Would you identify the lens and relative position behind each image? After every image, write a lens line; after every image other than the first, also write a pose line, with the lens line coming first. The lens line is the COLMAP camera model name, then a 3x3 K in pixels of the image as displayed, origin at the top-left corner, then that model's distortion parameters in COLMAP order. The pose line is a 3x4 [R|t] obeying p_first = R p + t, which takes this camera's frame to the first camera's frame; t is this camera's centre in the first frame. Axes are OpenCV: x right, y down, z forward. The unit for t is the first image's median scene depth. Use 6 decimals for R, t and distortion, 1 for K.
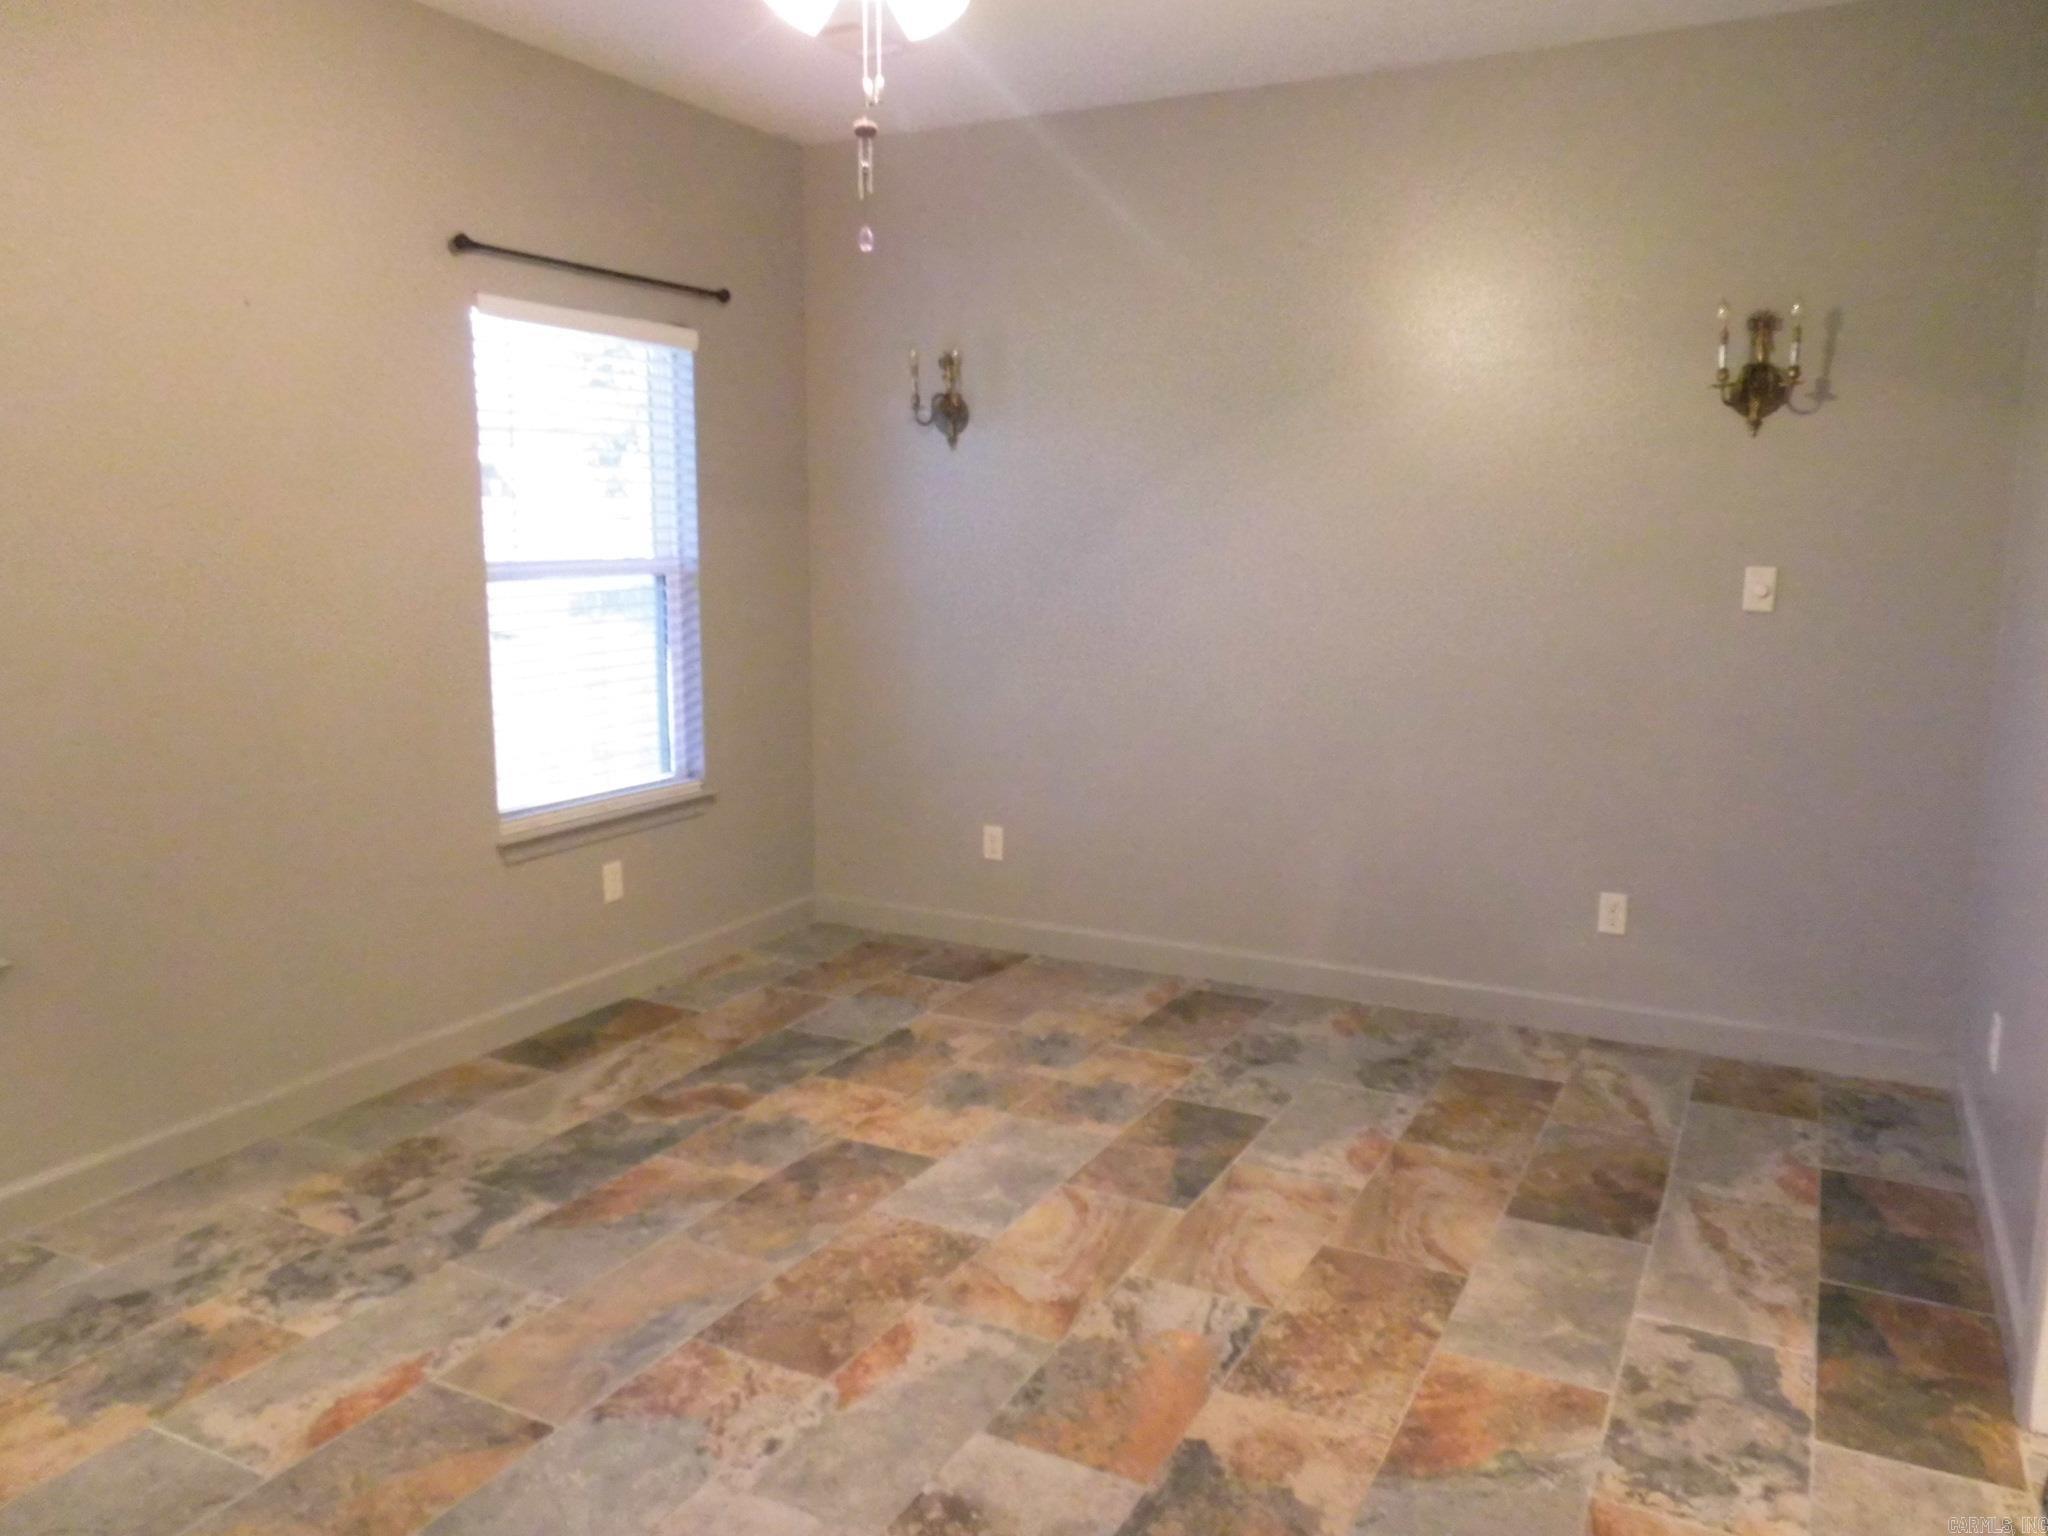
lens RADIAL K [[1523.7, 0, 1024.0], [0, 1523.7, 768.0], [0, 0, 1]] dist [0.018735, 0.000362]
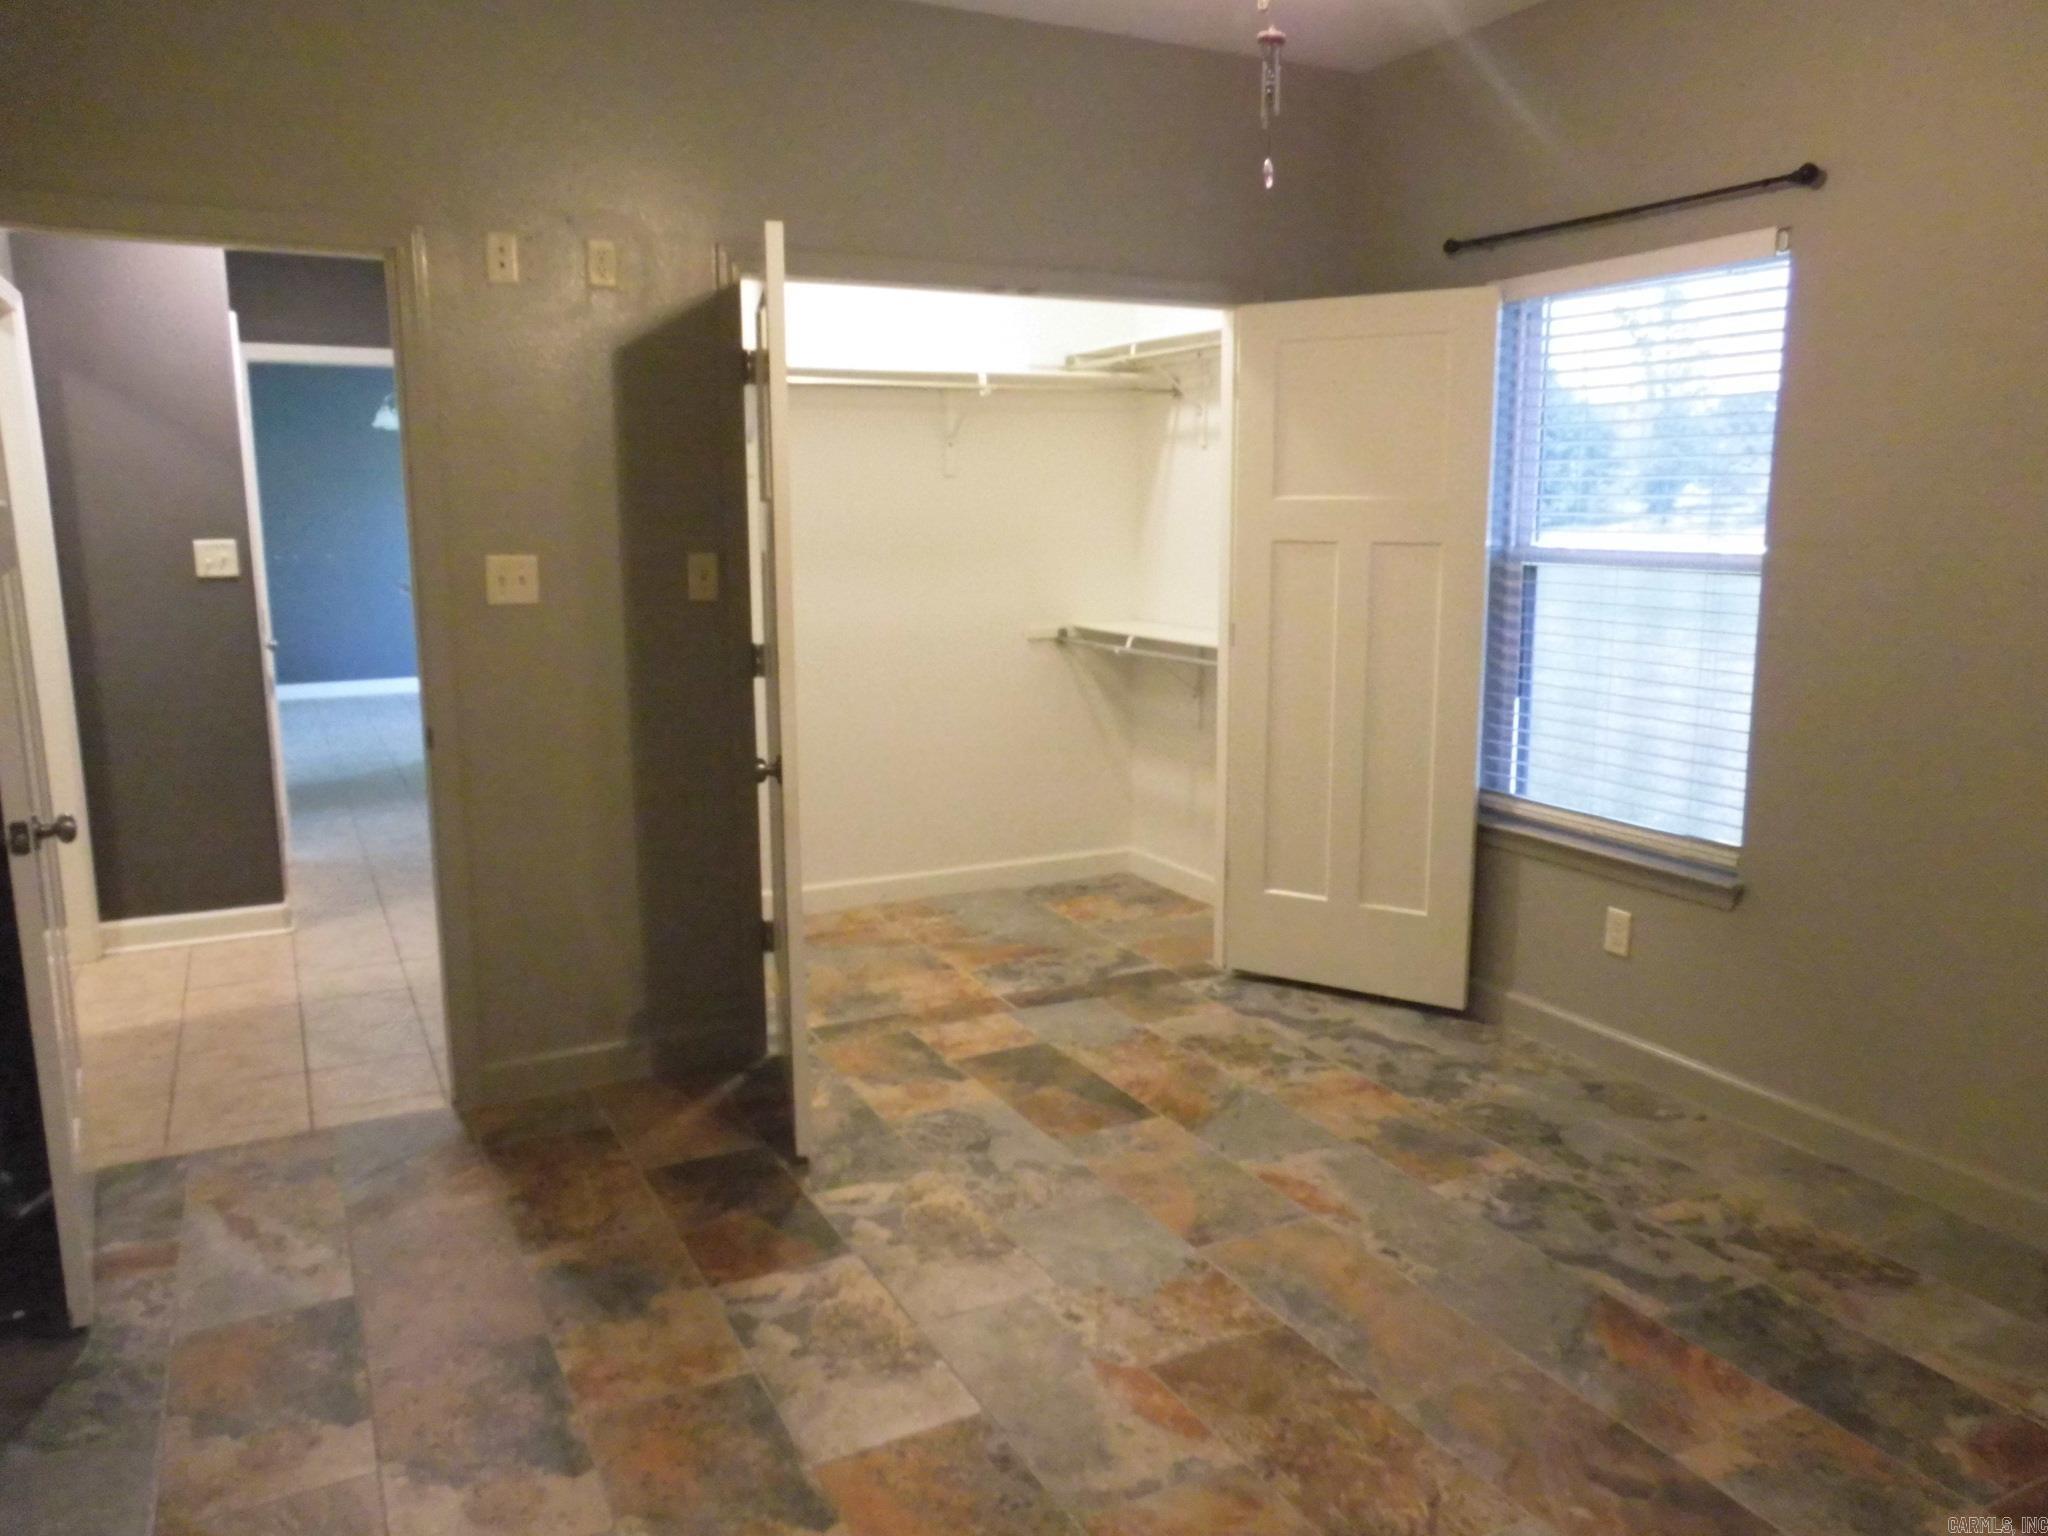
lens RADIAL K [[1438.9, 0, 1024.0], [0, 1438.9, 768.0], [0, 0, 1]] dist [-0.030325, 0.002909]
pose [[-0.557849, 0.153107, -0.815698, 0.559100], [-0.131916, 0.953985, 0.269279, -0.197894], [0.819392, 0.257821, -0.511982, 1.173067]]
